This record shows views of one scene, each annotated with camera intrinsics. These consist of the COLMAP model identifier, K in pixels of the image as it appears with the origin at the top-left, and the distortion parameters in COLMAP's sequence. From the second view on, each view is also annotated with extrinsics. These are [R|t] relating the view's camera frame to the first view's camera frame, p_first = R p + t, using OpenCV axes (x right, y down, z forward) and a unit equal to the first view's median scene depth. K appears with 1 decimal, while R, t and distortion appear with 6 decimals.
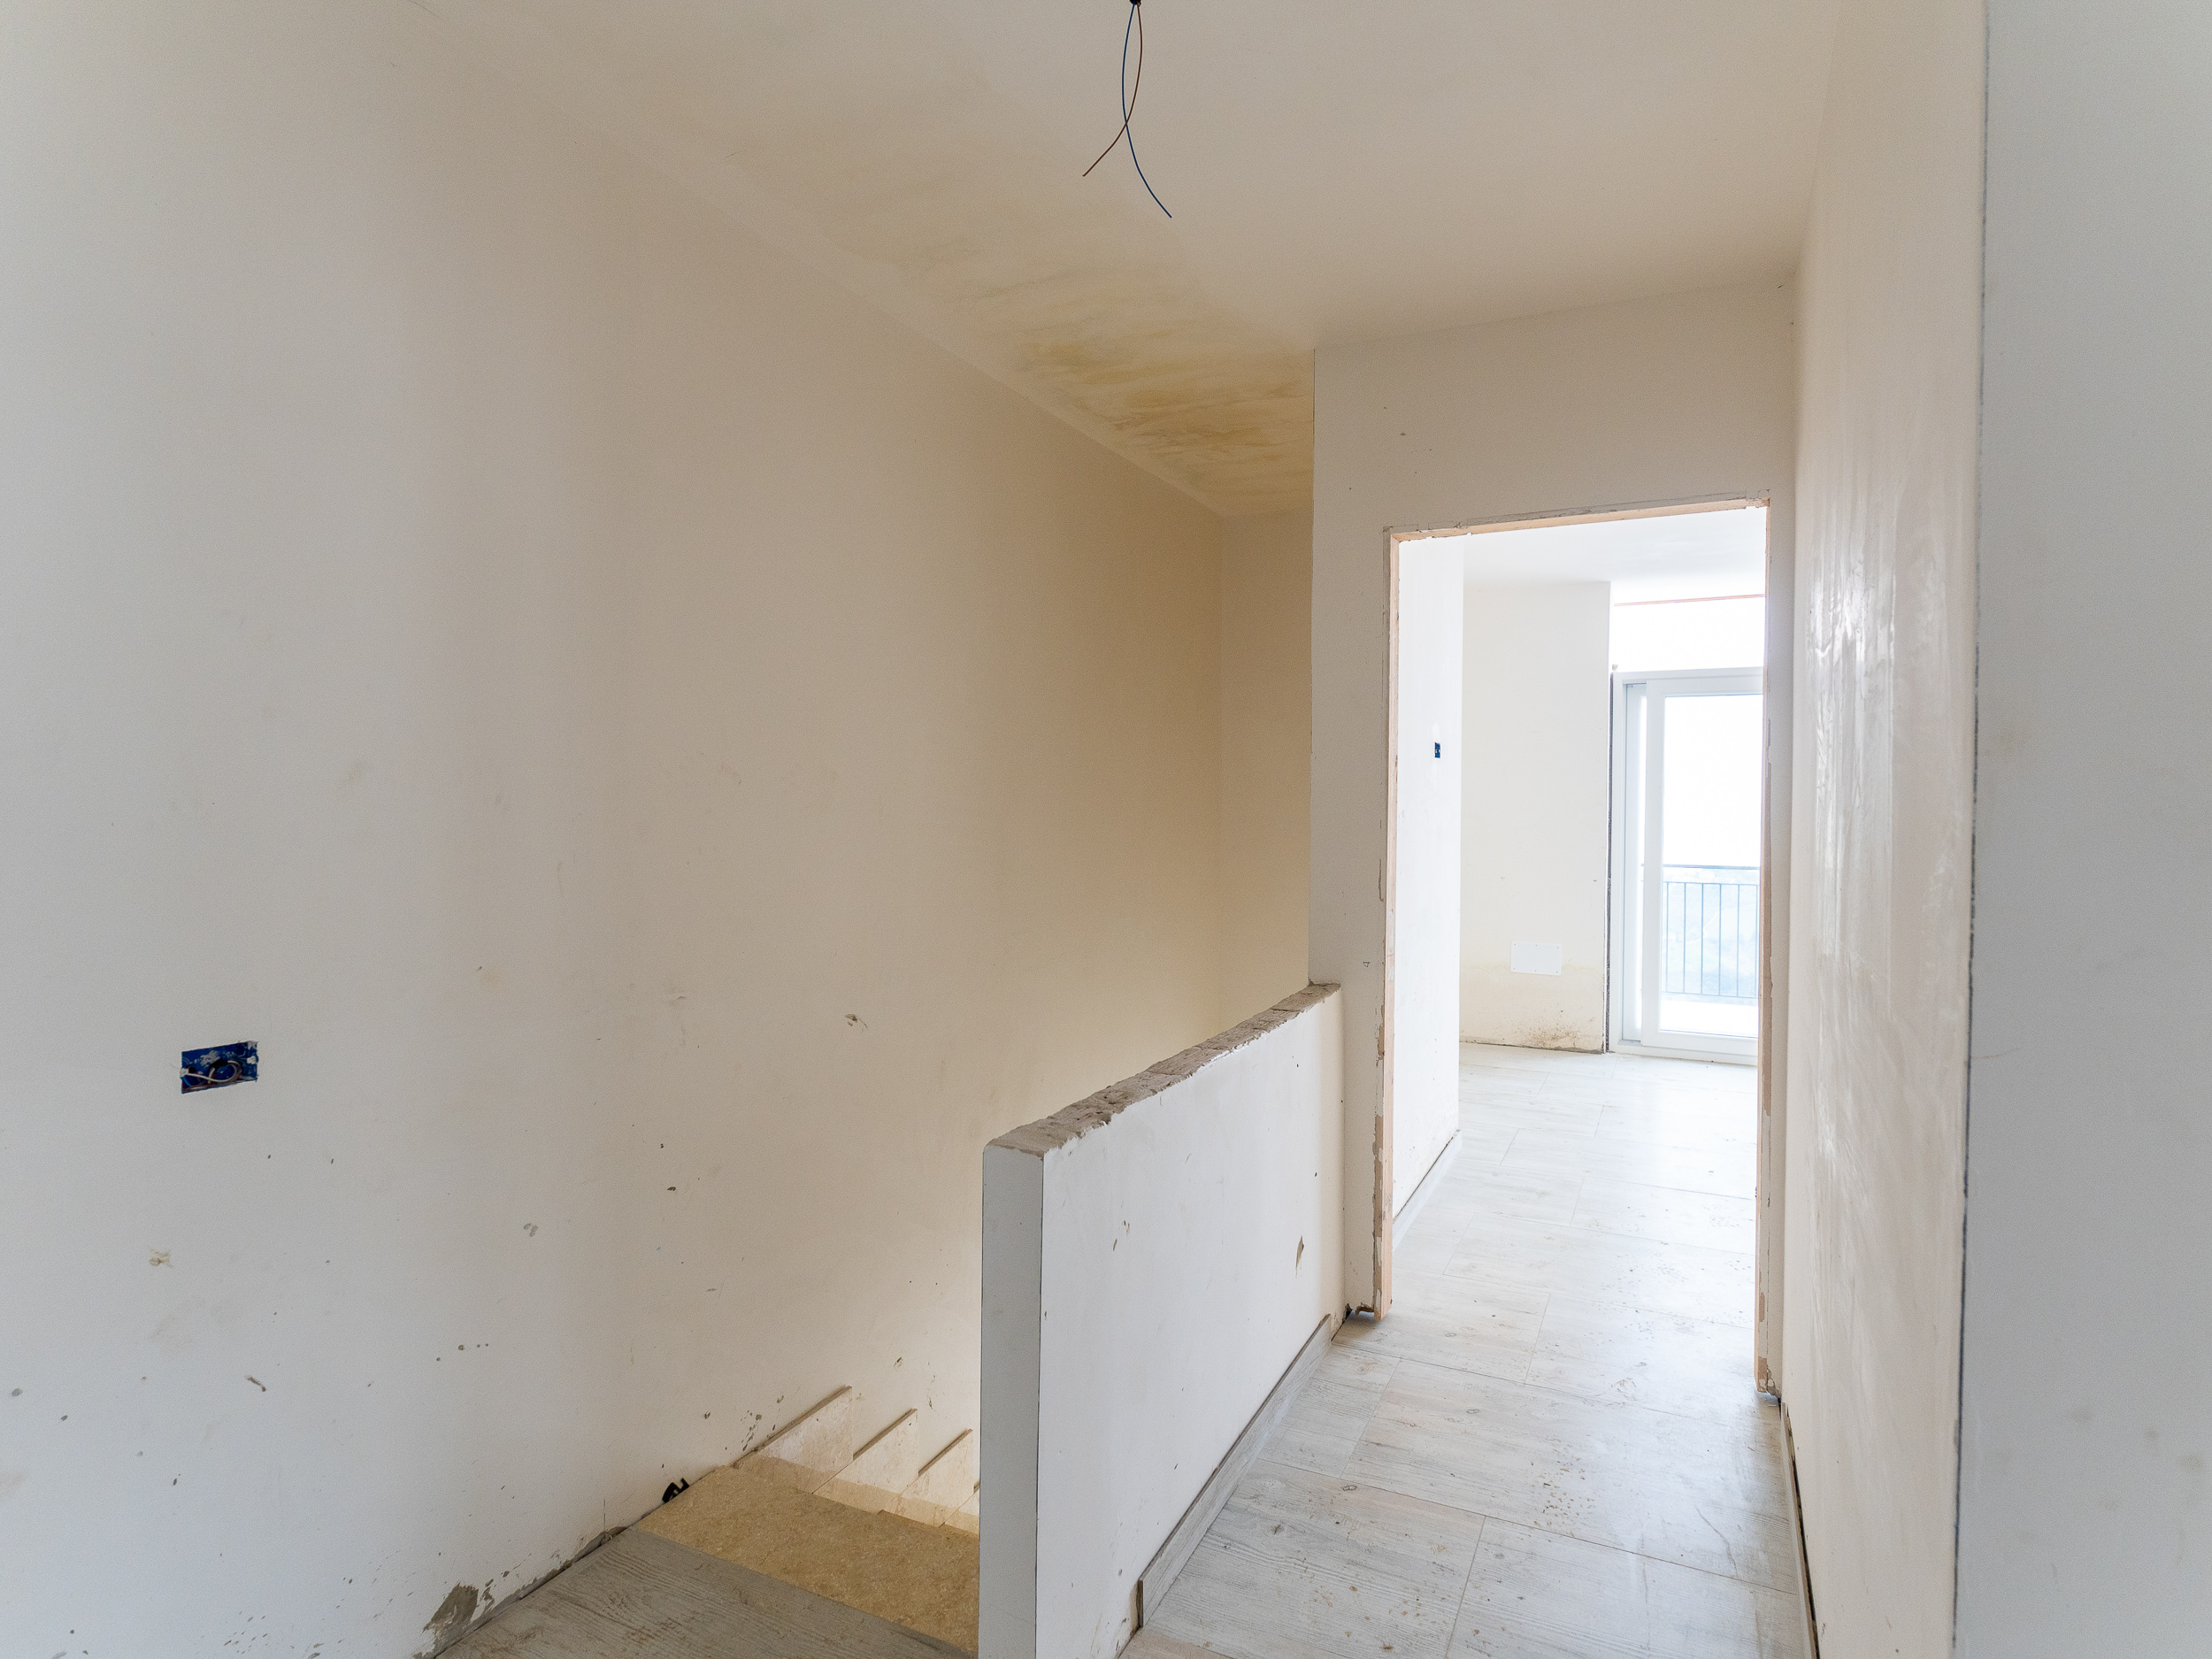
lens RADIAL K [[1194.8, 0, 1106.0], [0, 1194.8, 829.5], [0, 0, 1]] dist [-0.002362, 0.000382]
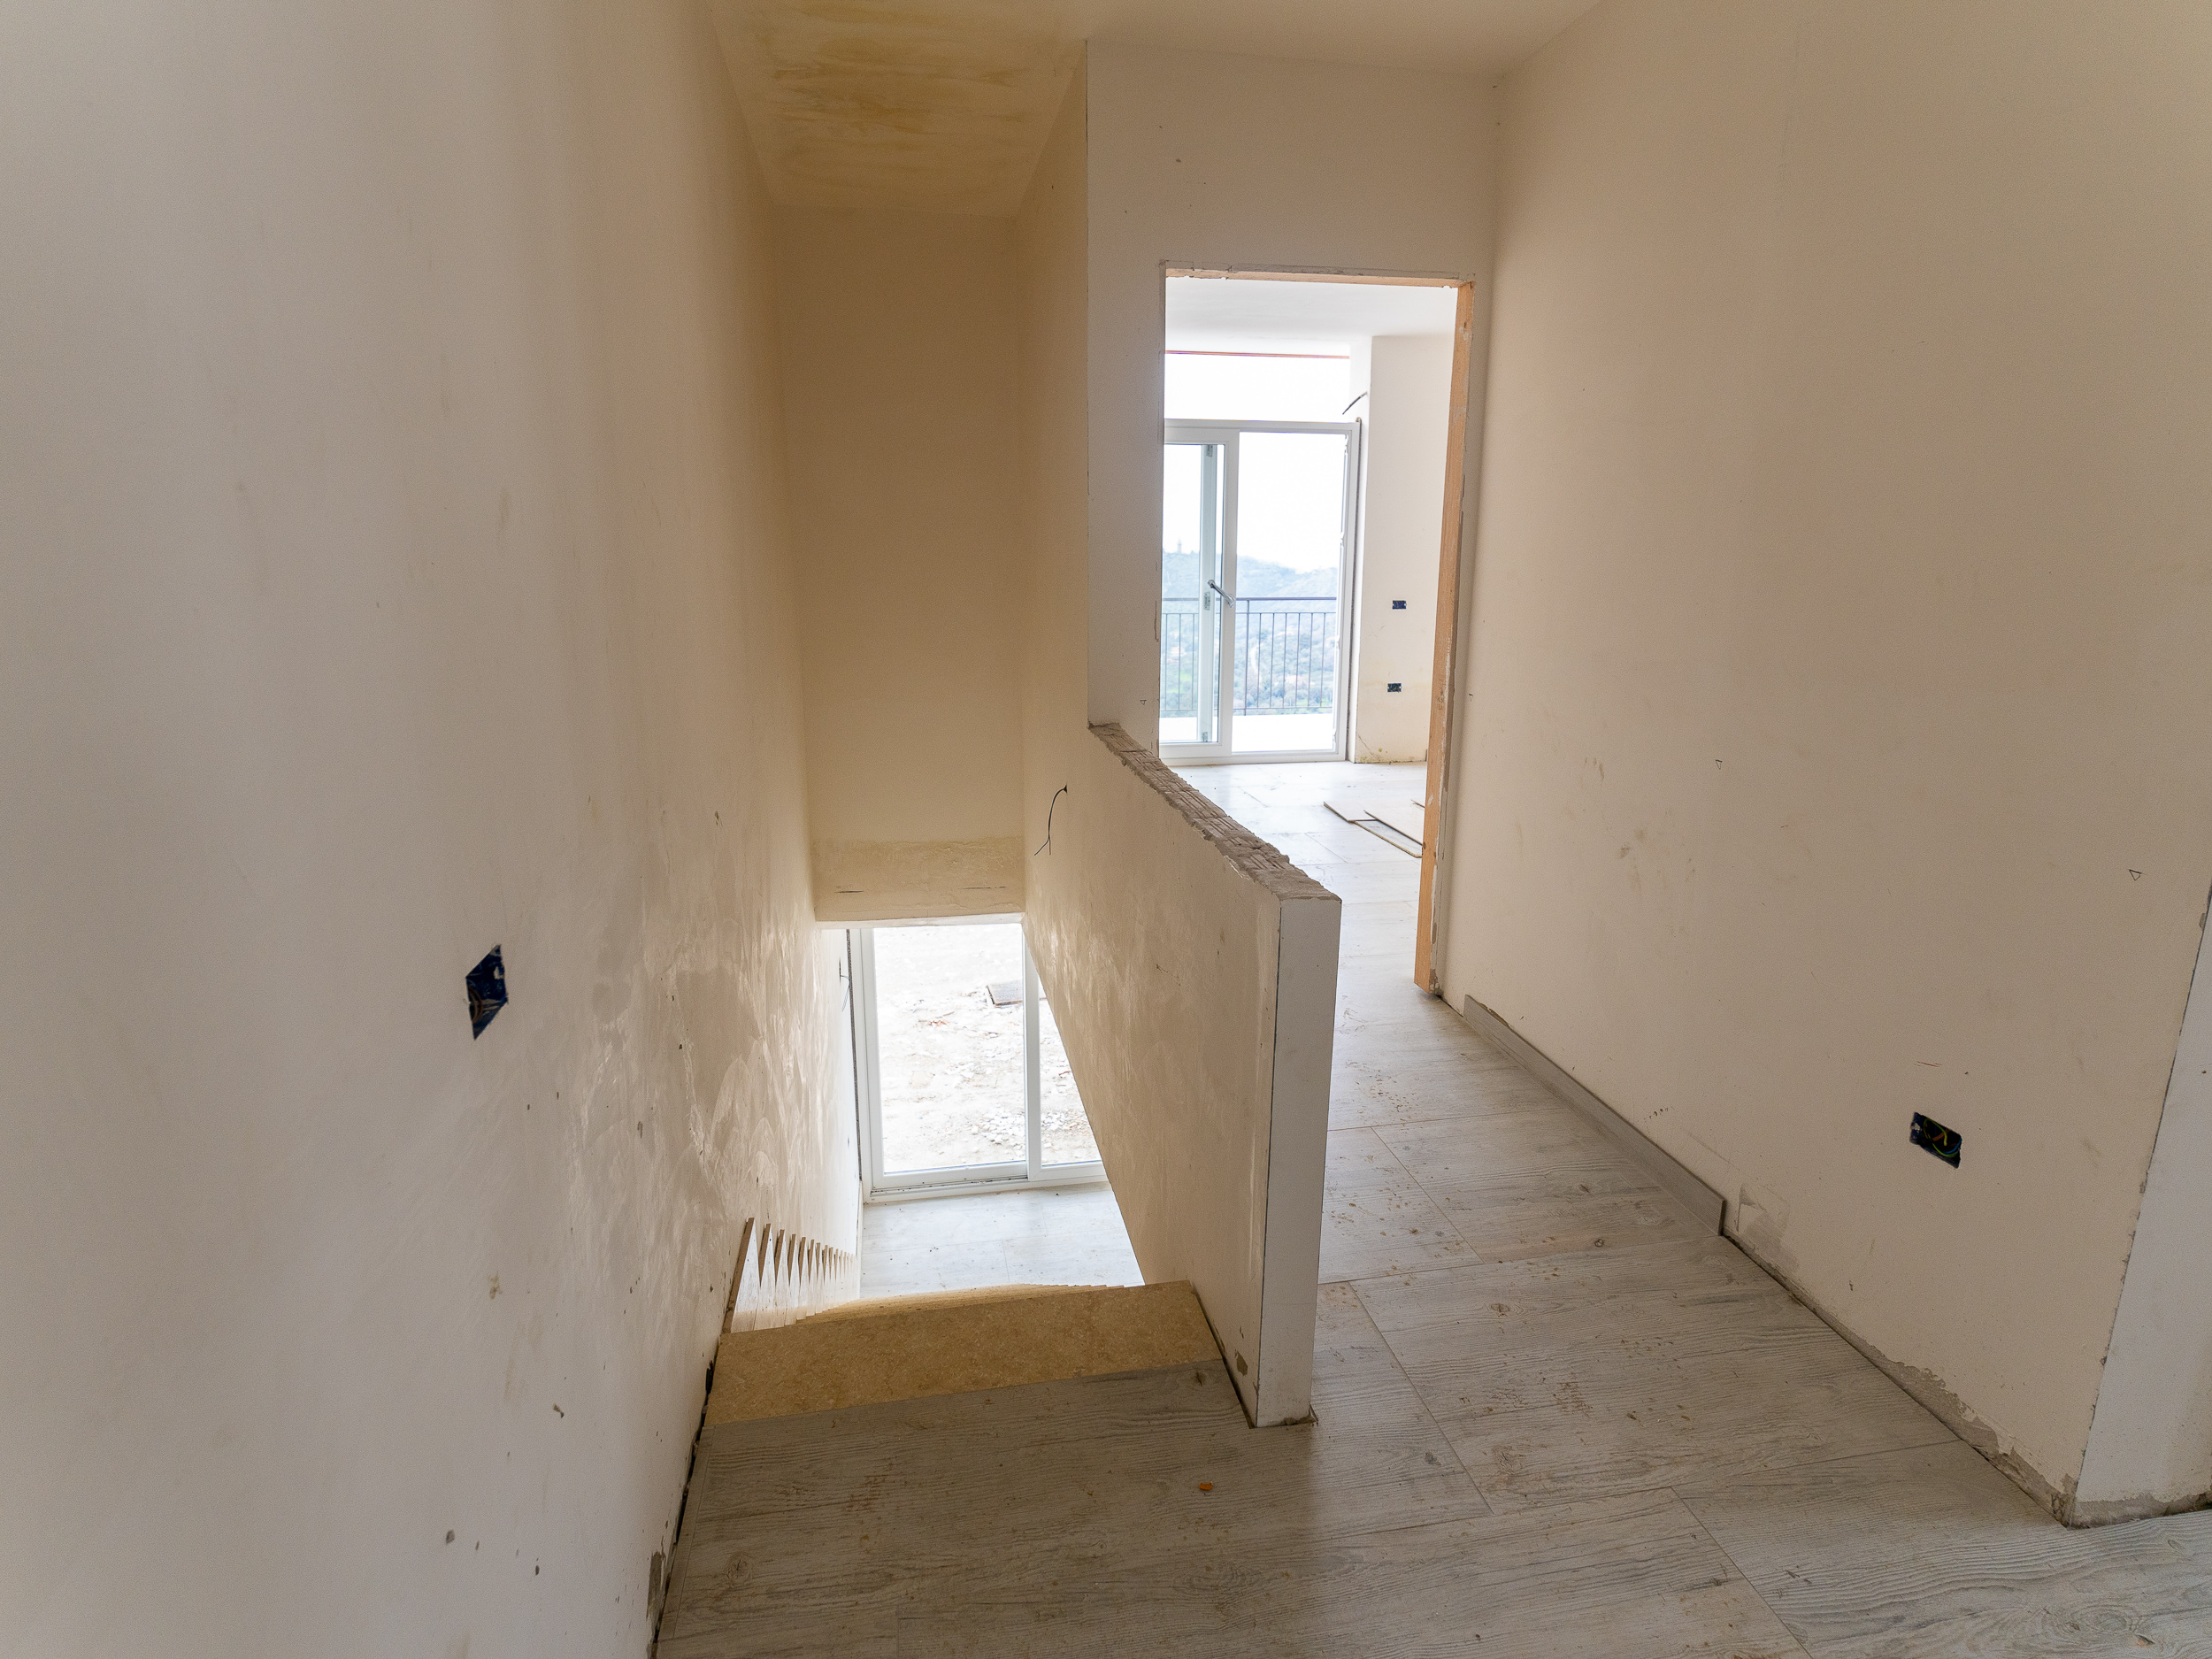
lens RADIAL K [[1194.8, 0, 1106.0], [0, 1194.8, 829.5], [0, 0, 1]] dist [-0.002362, 0.000382]
pose [[0.799676, -0.143420, 0.583052, -0.501511], [0.015549, 0.975675, 0.218672, -0.010438], [-0.600231, -0.165801, 0.782453, 0.194011]]
